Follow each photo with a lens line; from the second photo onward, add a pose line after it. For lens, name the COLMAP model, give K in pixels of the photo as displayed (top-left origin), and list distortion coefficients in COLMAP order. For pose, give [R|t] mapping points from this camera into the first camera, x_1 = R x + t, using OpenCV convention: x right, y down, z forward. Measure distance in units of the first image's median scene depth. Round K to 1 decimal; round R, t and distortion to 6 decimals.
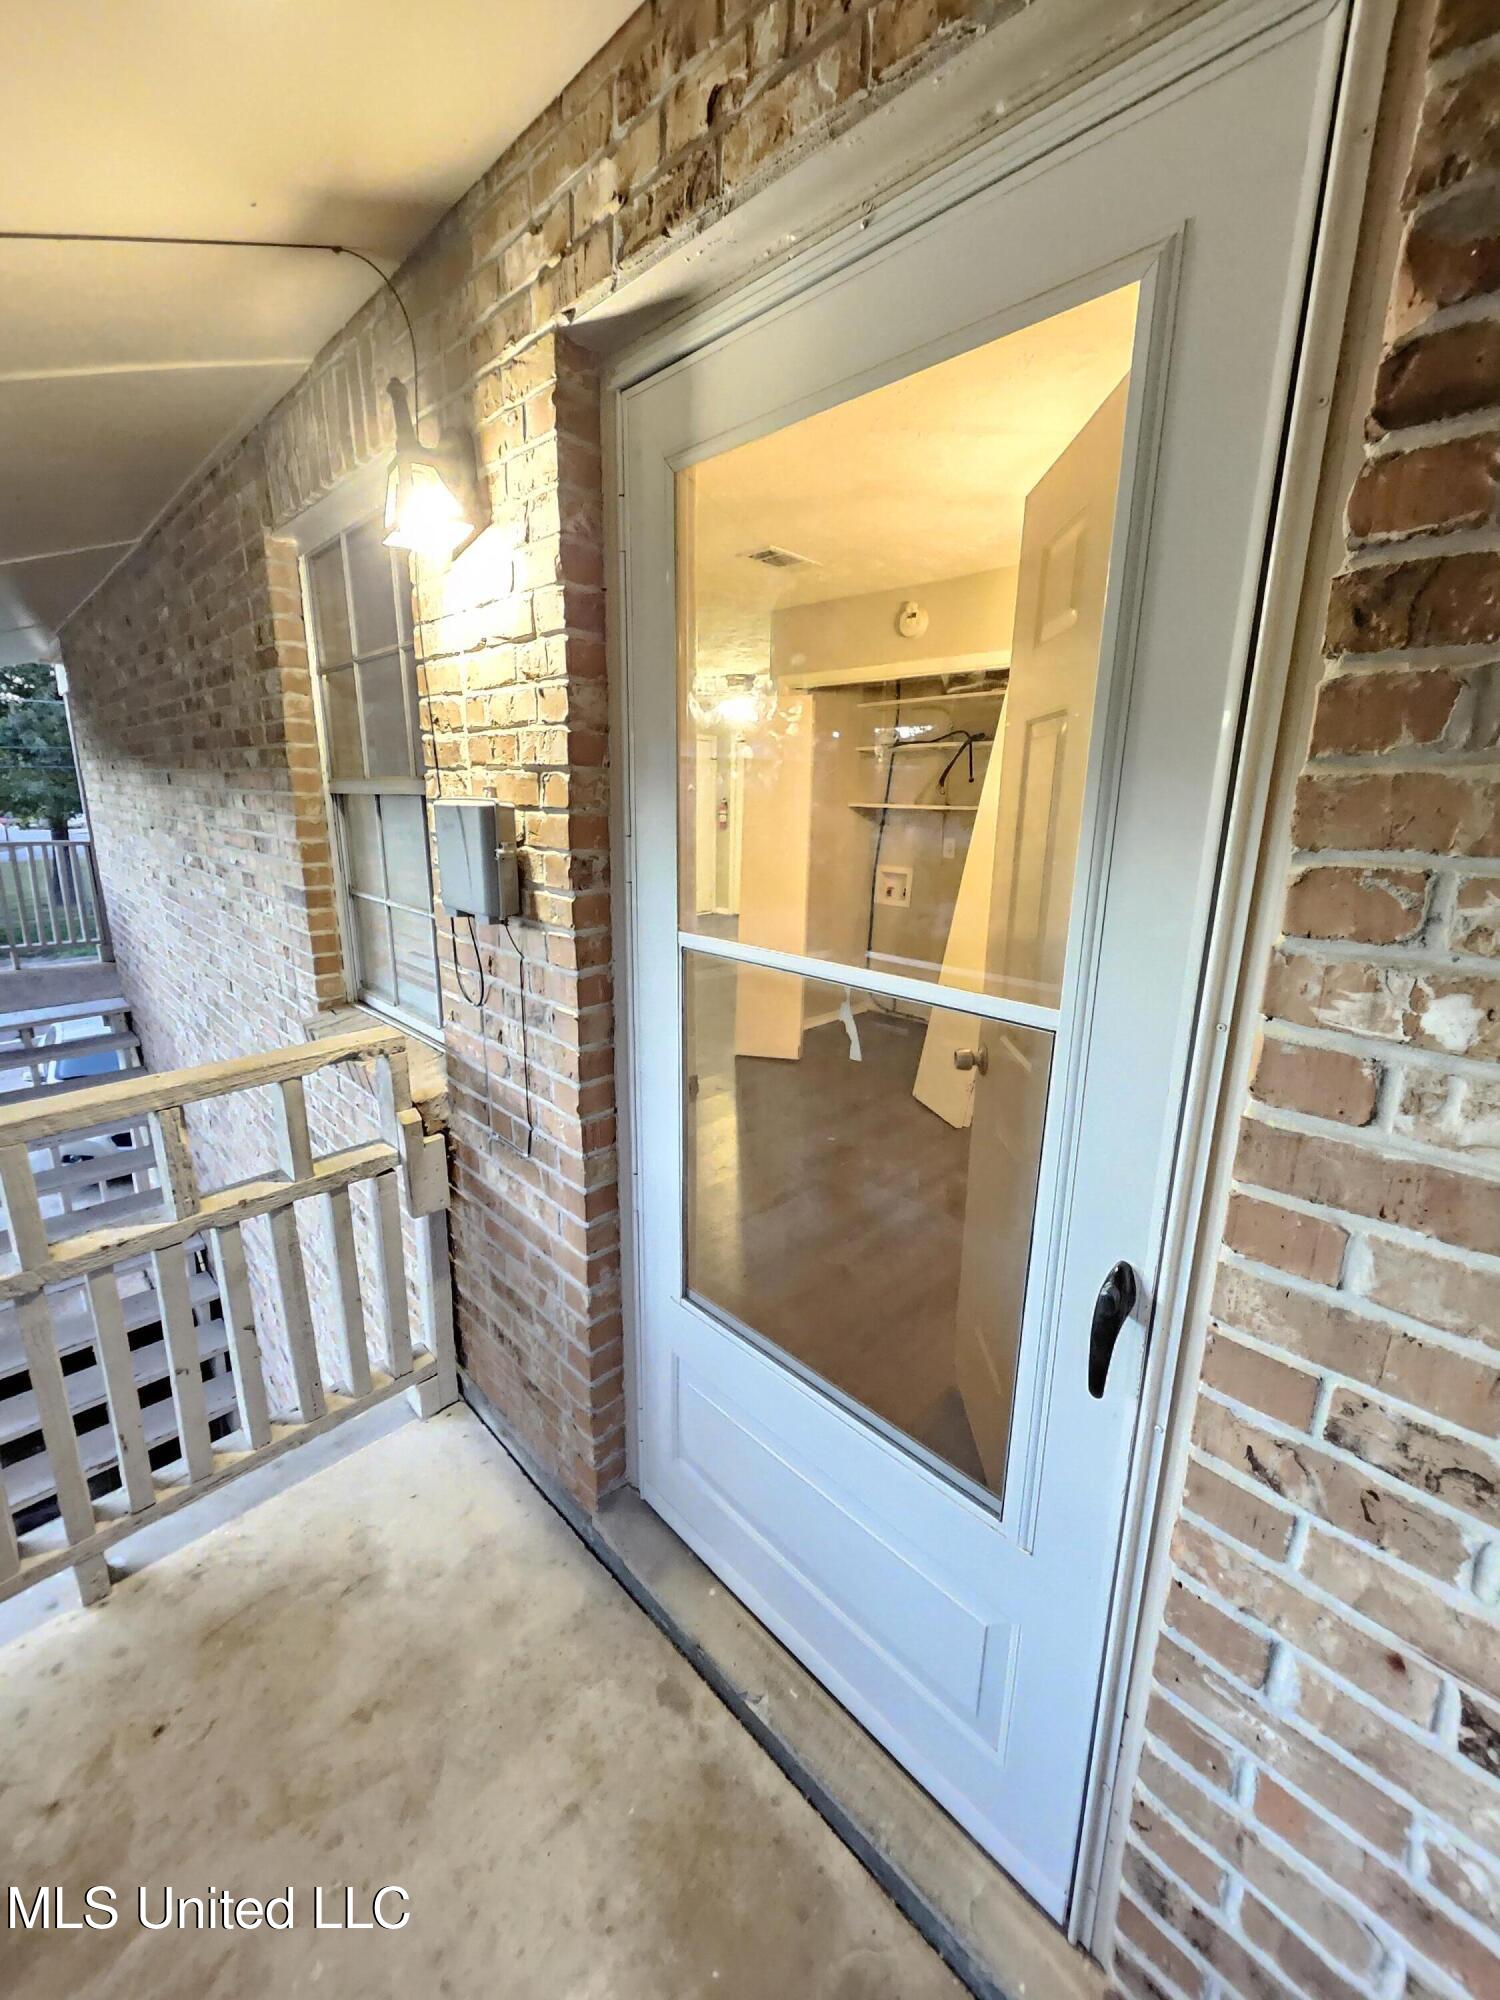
lens RADIAL K [[794.6, 0, 759.8], [0, 794.6, 972.3], [0, 0, 1]] dist [0.005417, -0.000741]
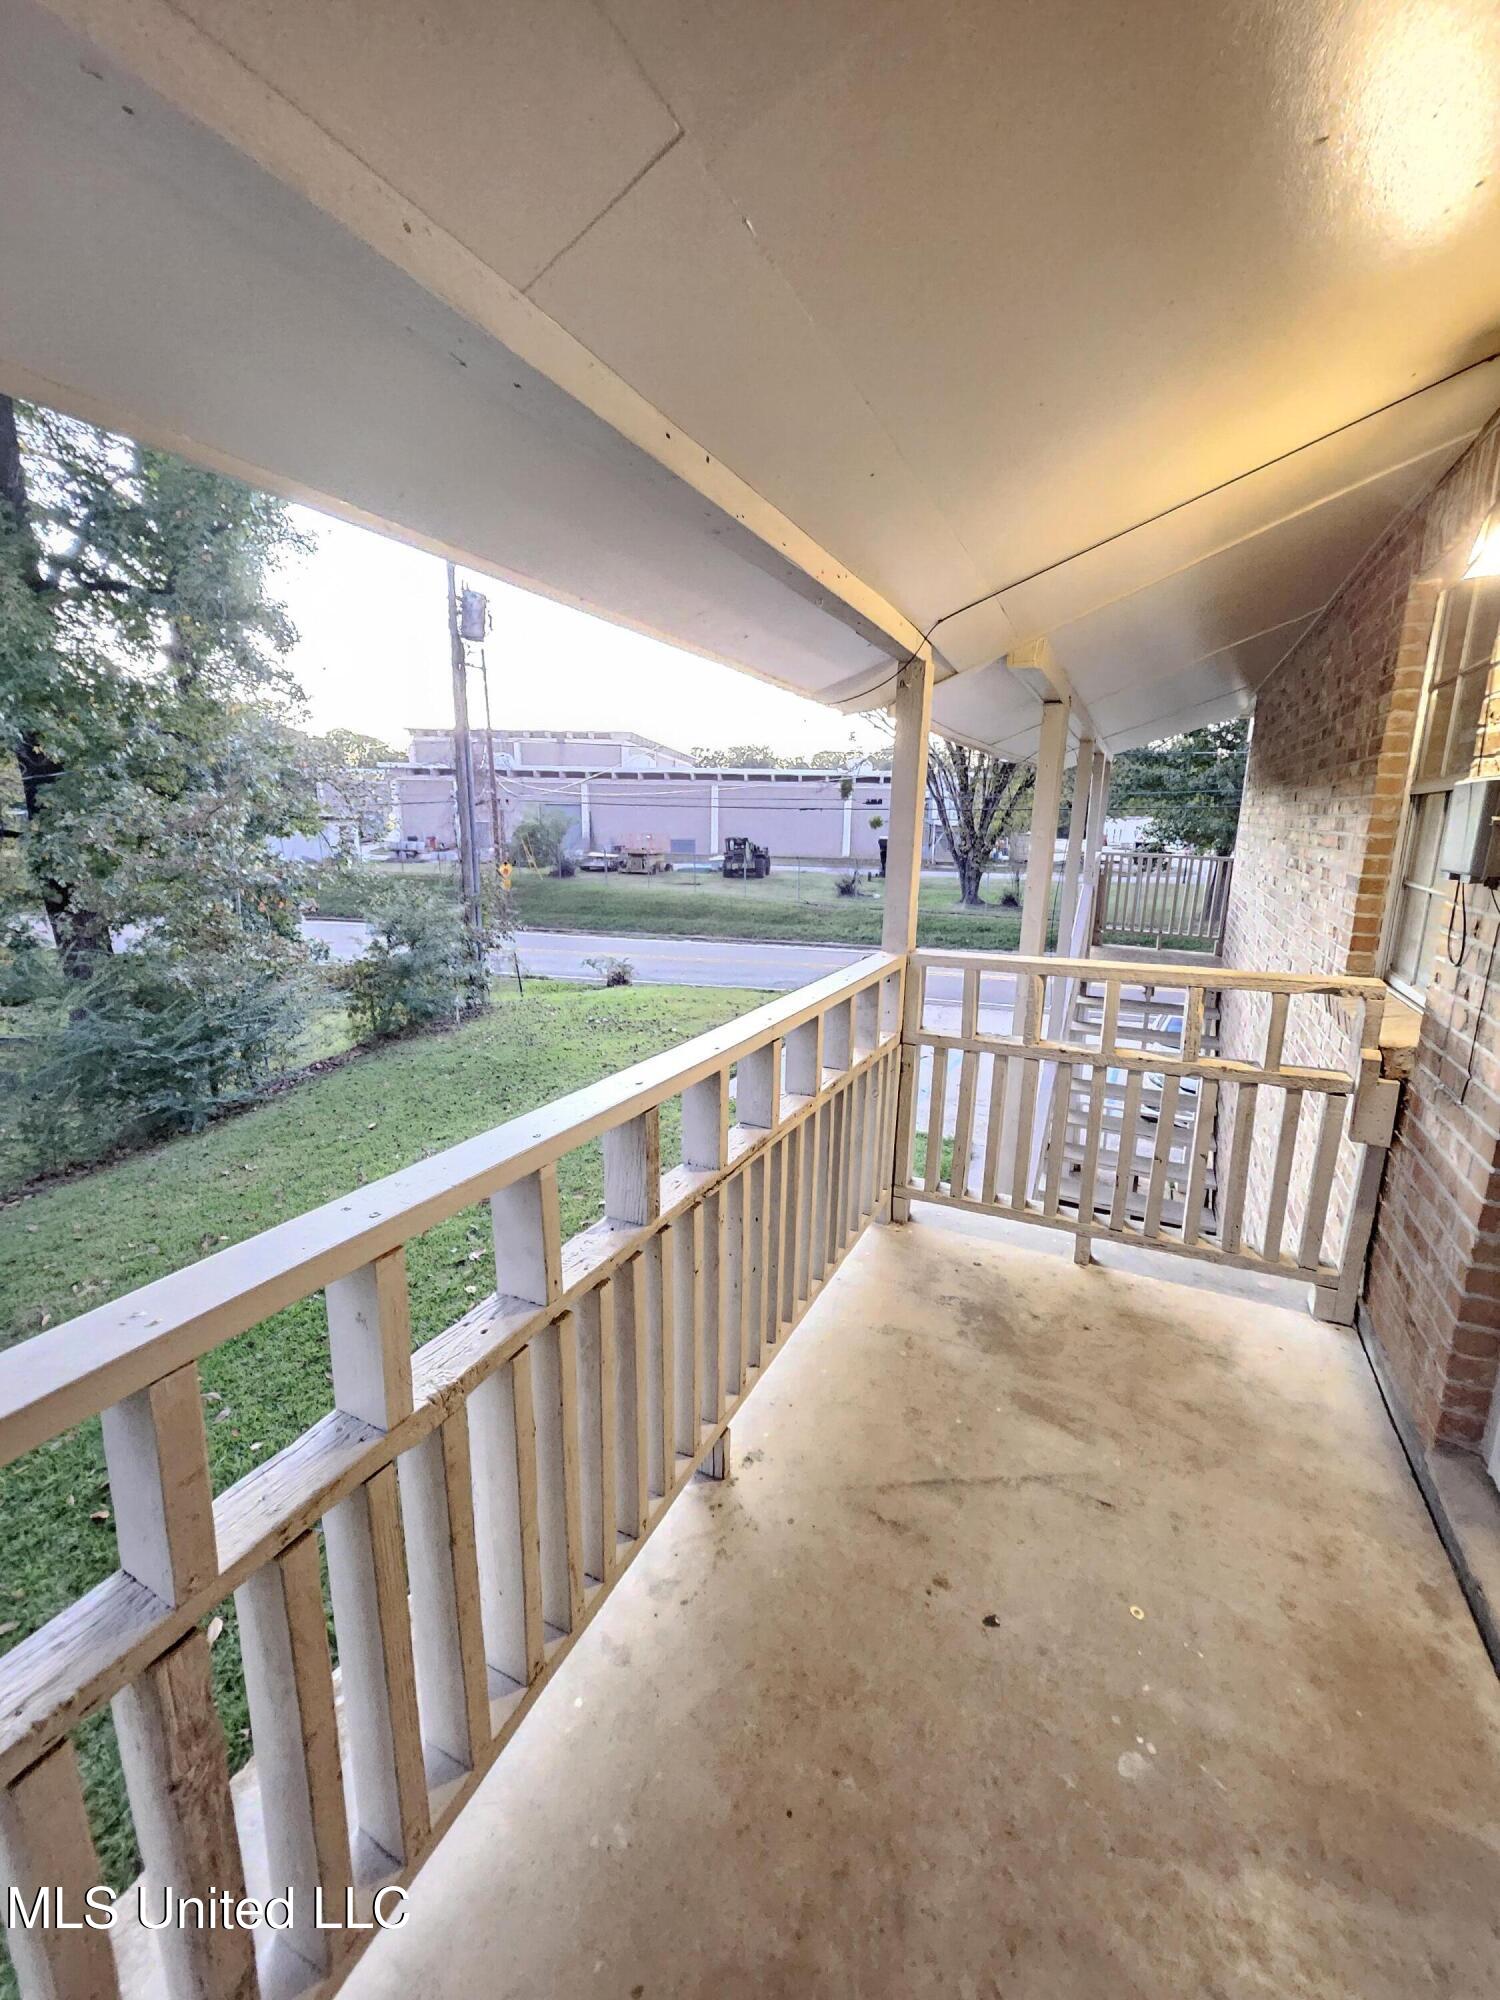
lens RADIAL K [[794.6, 0, 759.8], [0, 794.6, 972.3], [0, 0, 1]] dist [0.005417, -0.000741]
pose [[0.322585, 0.178127, -0.929629, 0.333870], [-0.225765, 0.968267, 0.107189, 0.135429], [0.919222, 0.175300, 0.352563, -0.265618]]
